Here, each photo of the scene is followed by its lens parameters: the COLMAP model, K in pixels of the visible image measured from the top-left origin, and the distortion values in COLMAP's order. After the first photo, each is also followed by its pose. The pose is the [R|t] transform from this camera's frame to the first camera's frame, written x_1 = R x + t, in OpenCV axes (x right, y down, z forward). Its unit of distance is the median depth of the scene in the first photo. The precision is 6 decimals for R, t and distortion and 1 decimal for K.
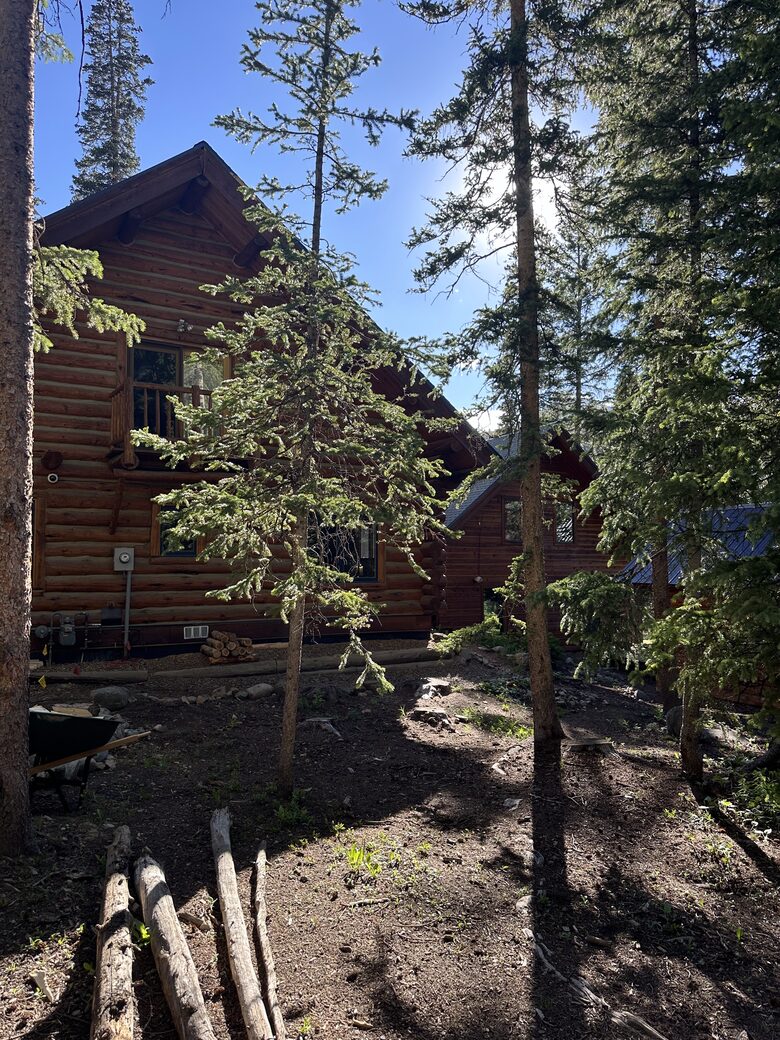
lens RADIAL K [[729.5, 0, 390.0], [0, 729.5, 520.0], [0, 0, 1]] dist [0.058638, -0.090055]
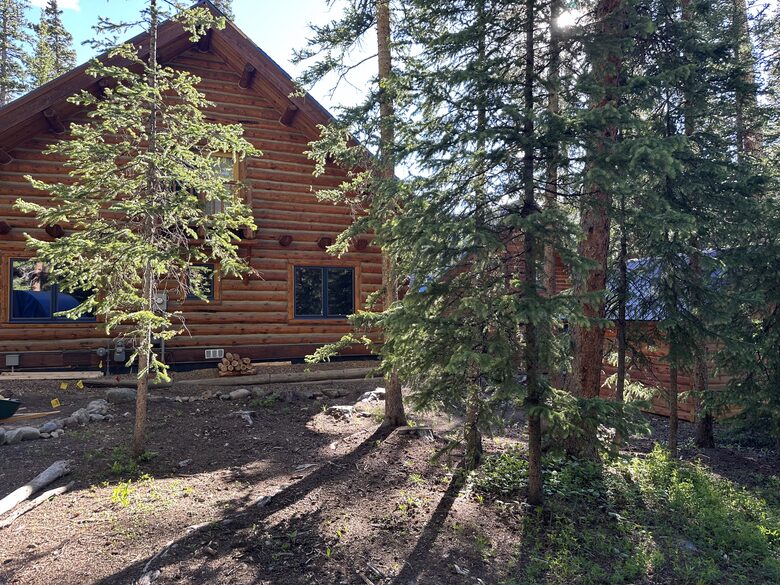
lens RADIAL K [[548.8, 0, 398.6], [0, 548.8, 298.4], [0, 0, 1]] dist [-0.006745, -0.007912]
pose [[0.992407, -0.011853, -0.122423, 0.545296], [0.016086, 0.999304, 0.033649, 0.045948], [0.121939, -0.035362, 0.991907, 0.023760]]
